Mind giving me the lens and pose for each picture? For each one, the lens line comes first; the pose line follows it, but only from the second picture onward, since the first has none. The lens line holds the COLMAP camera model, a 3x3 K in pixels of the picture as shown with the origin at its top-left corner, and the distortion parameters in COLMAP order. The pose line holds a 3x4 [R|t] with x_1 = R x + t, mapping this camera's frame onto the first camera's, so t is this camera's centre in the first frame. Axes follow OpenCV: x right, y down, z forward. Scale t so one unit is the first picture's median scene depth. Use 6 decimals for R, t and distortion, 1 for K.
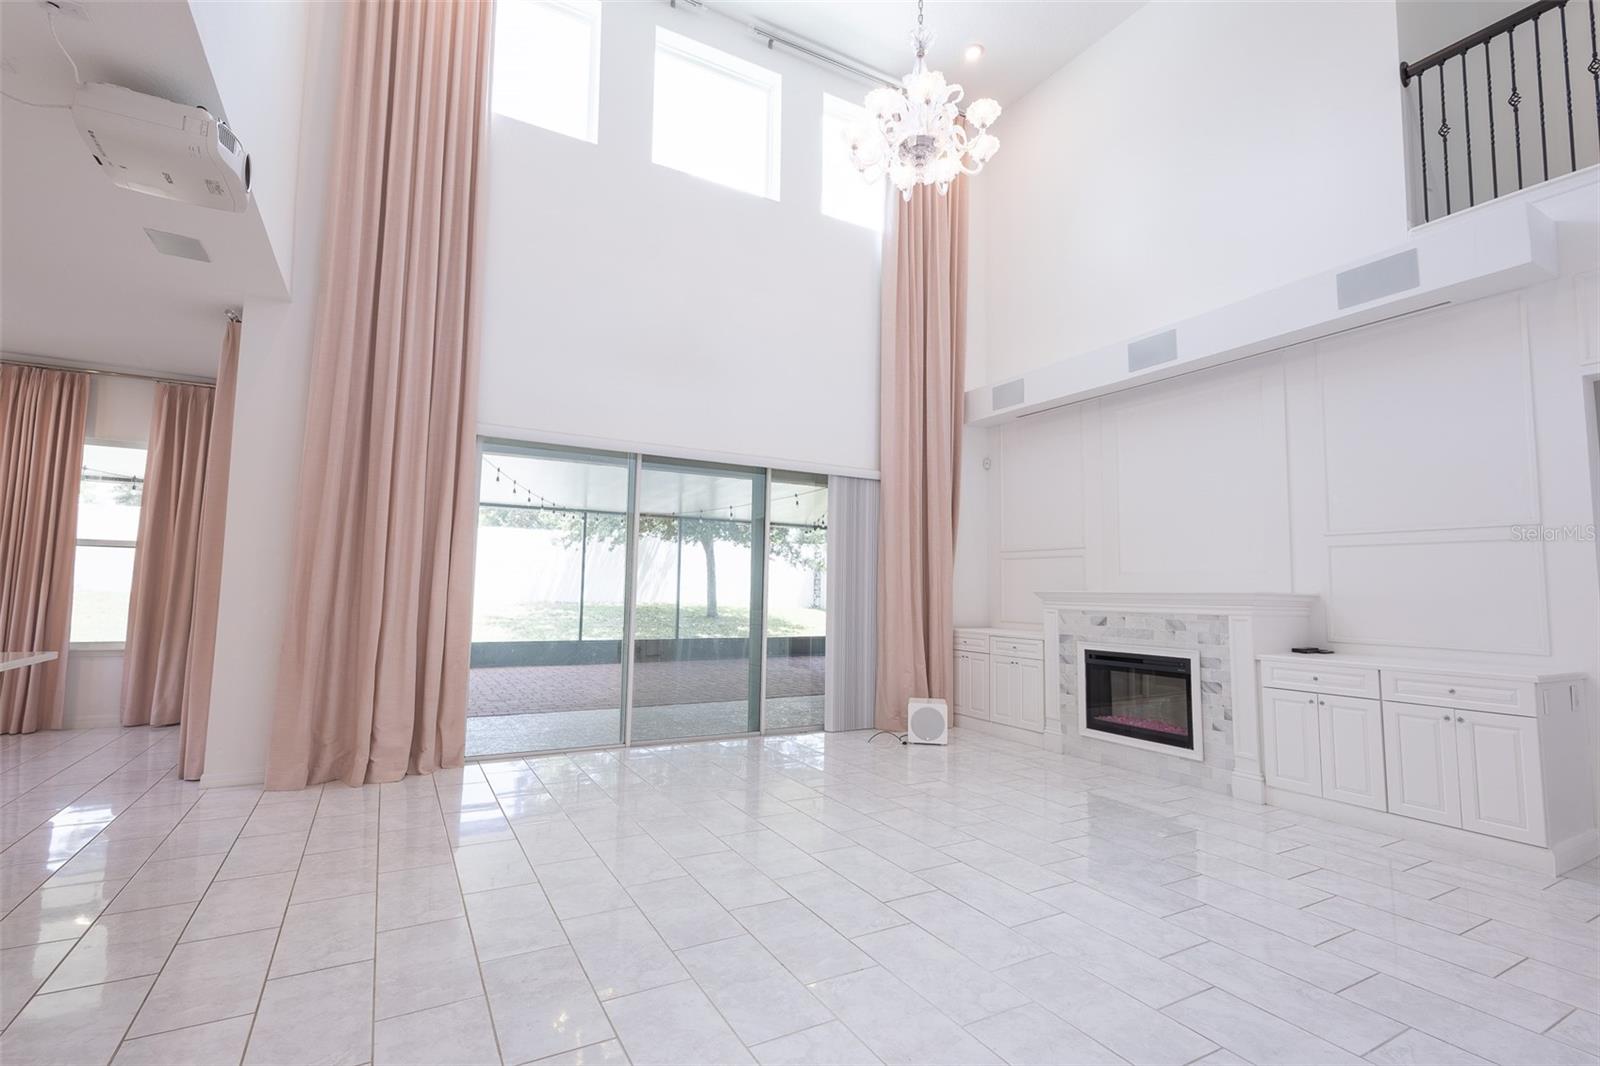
lens RADIAL K [[737.7, 0, 800.0], [0, 737.7, 533.0], [0, 0, 1]] dist [0.015627, -0.007812]
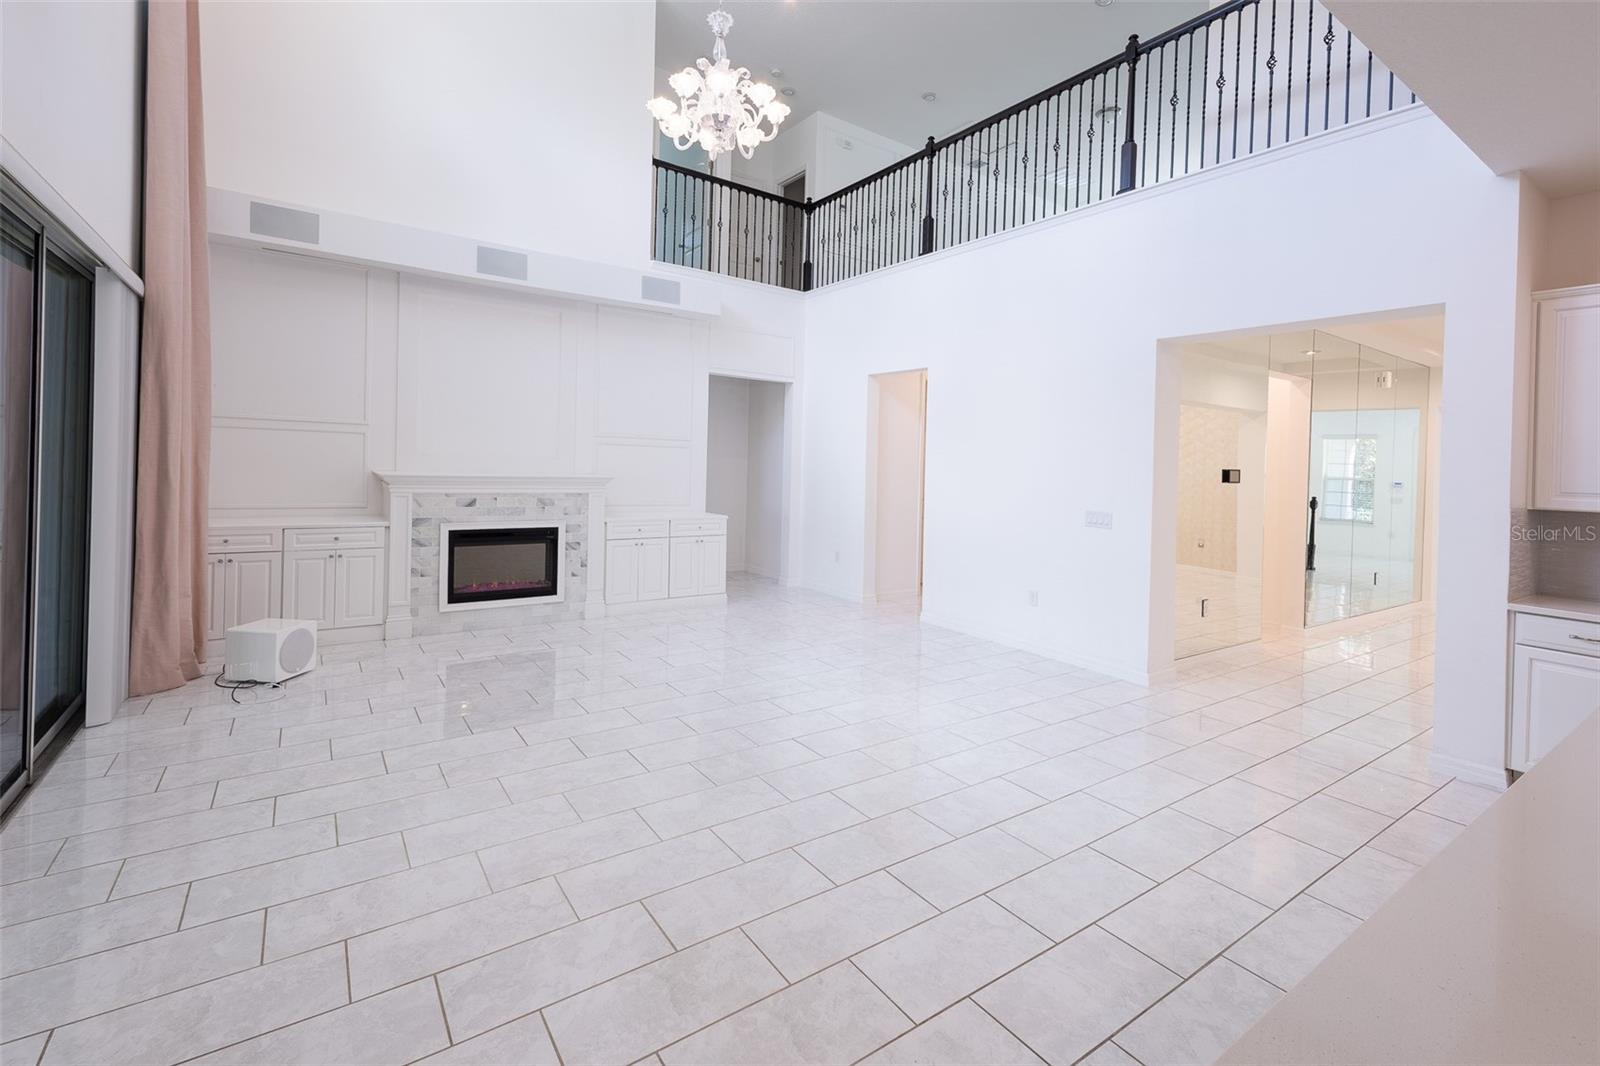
lens RADIAL K [[712.5, 0, 809.4], [0, 712.5, 475.2], [0, 0, 1]] dist [-0.001107, 0.018470]
pose [[-0.105365, -0.043517, 0.993481, -0.679235], [-0.115690, 0.992795, 0.031217, -0.010408], [-0.987681, -0.111646, -0.109640, 0.629763]]
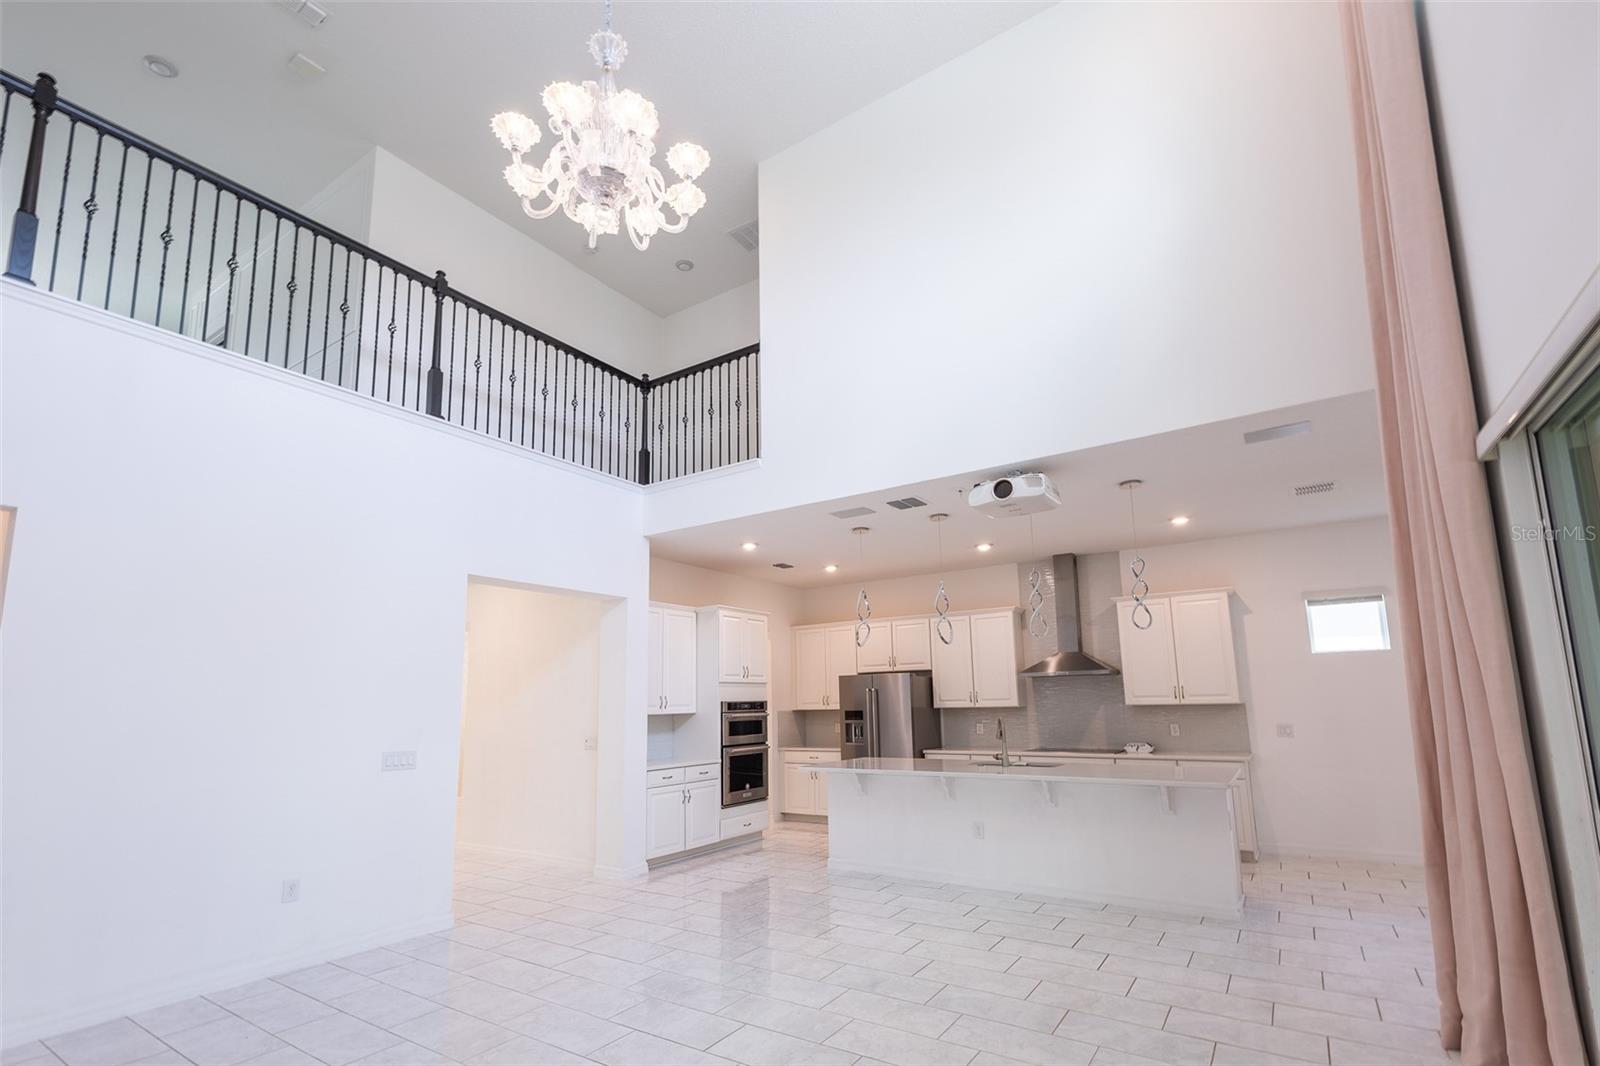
lens RADIAL K [[723.9, 0, 807.2], [0, 723.9, 595.4], [0, 0, 1]] dist [0.000871, 0.000018]
pose [[-0.889301, -0.072984, -0.451461, 0.212150], [0.035706, 0.973089, -0.227647, 0.057317], [0.455926, -0.218567, -0.862763, 1.139330]]
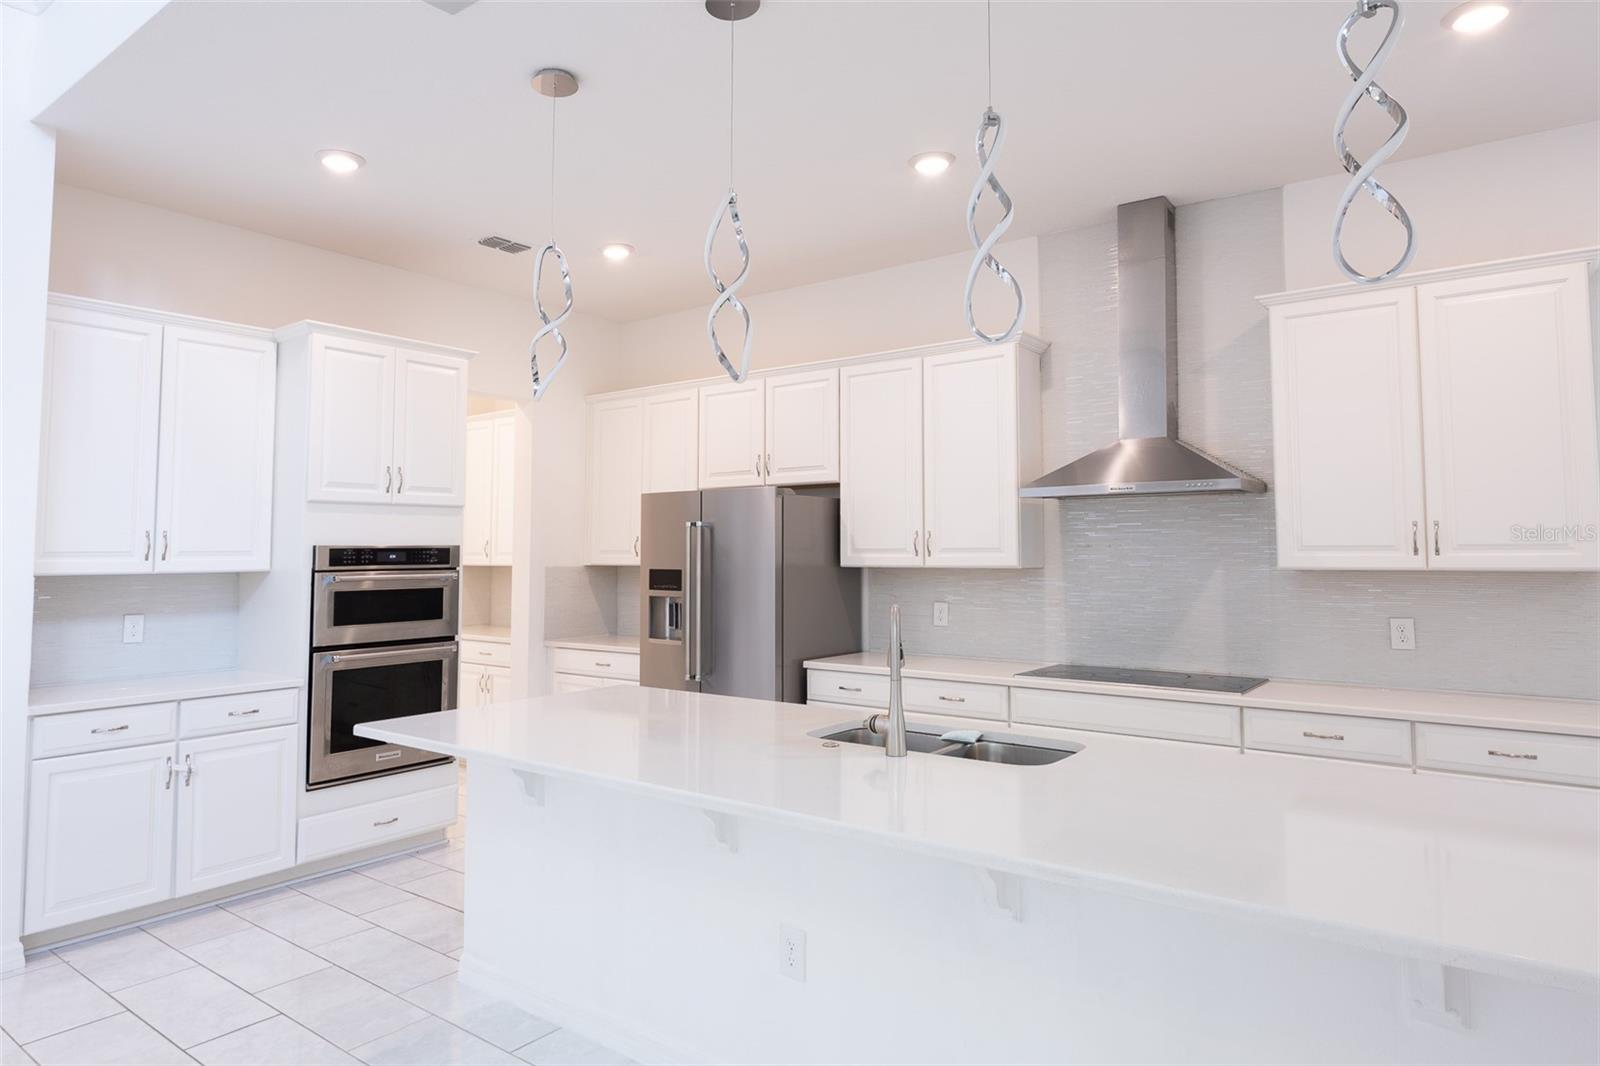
lens RADIAL K [[967.5, 0, 788.9], [0, 967.5, 503.9], [0, 0, 1]] dist [-0.008708, -0.001190]
pose [[-0.912344, -0.037921, -0.407665, -0.302377], [0.017121, 0.991297, -0.130528, 0.010921], [0.409067, -0.126066, -0.903754, 0.715672]]
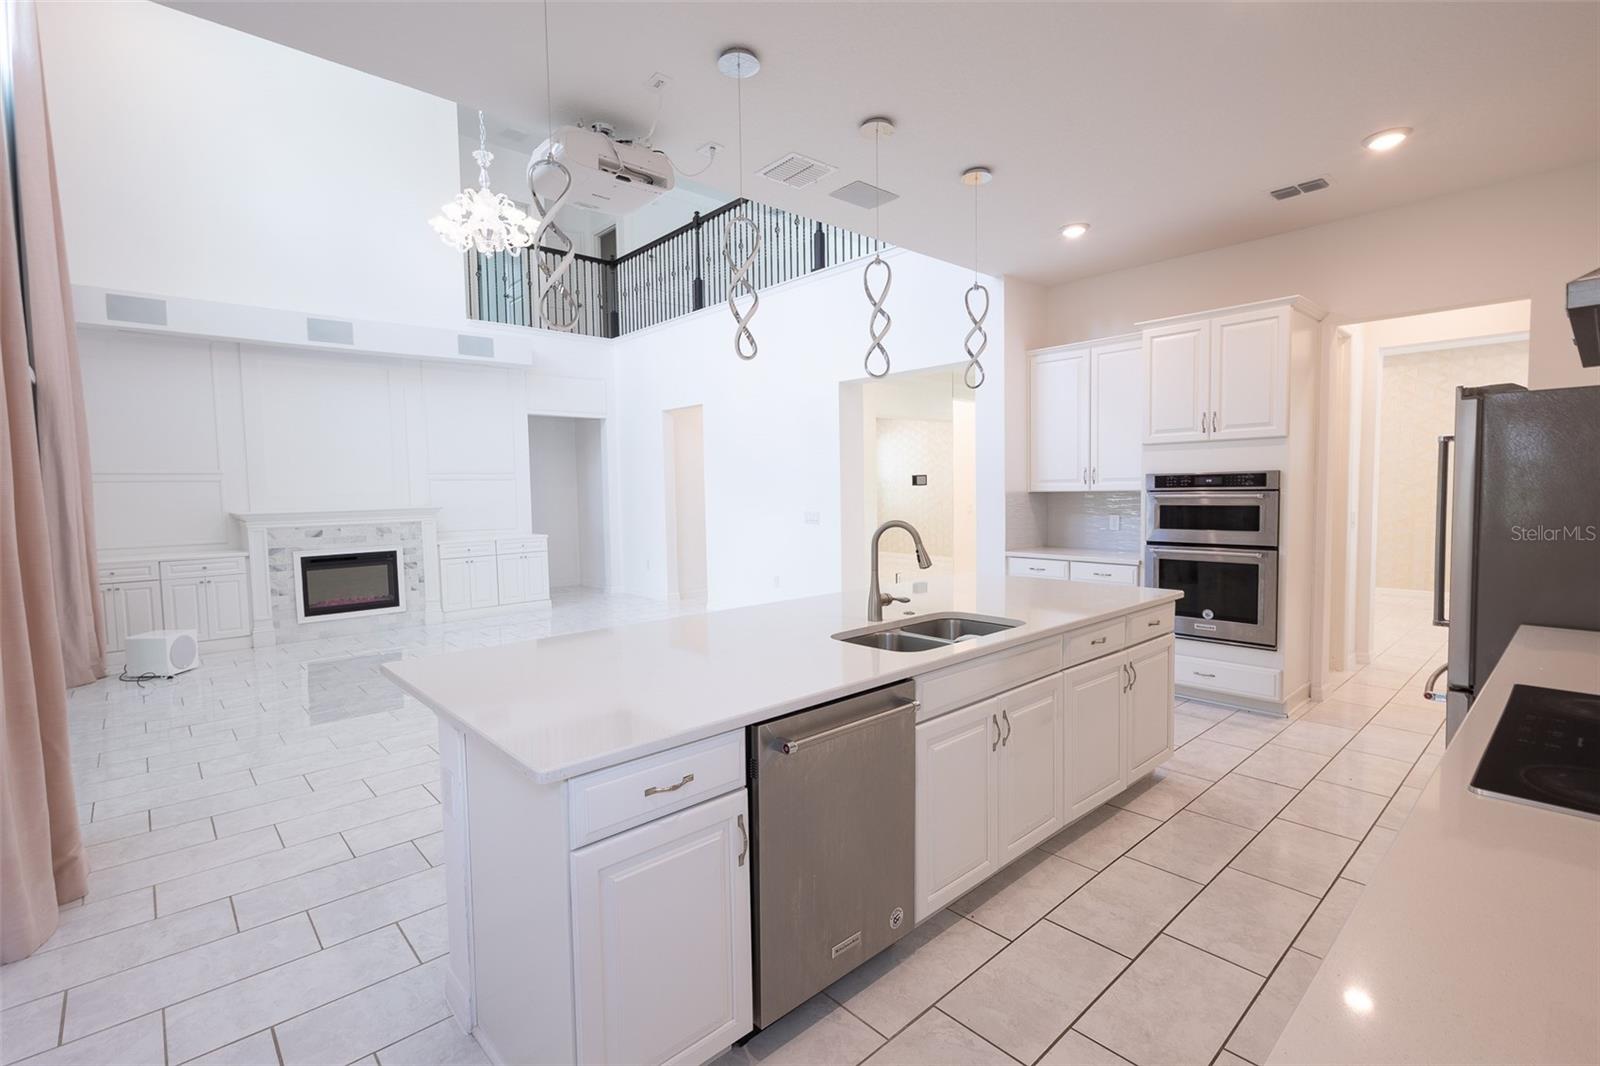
lens RADIAL K [[741.1, 0, 782.4], [0, 741.1, 533.1], [0, 0, 1]] dist [-0.001963, 0.000778]
pose [[-0.208631, -0.078751, 0.974819, -1.052197], [-0.064967, 0.995667, 0.066531, -0.023143], [-0.975834, -0.049451, -0.212843, 0.472778]]
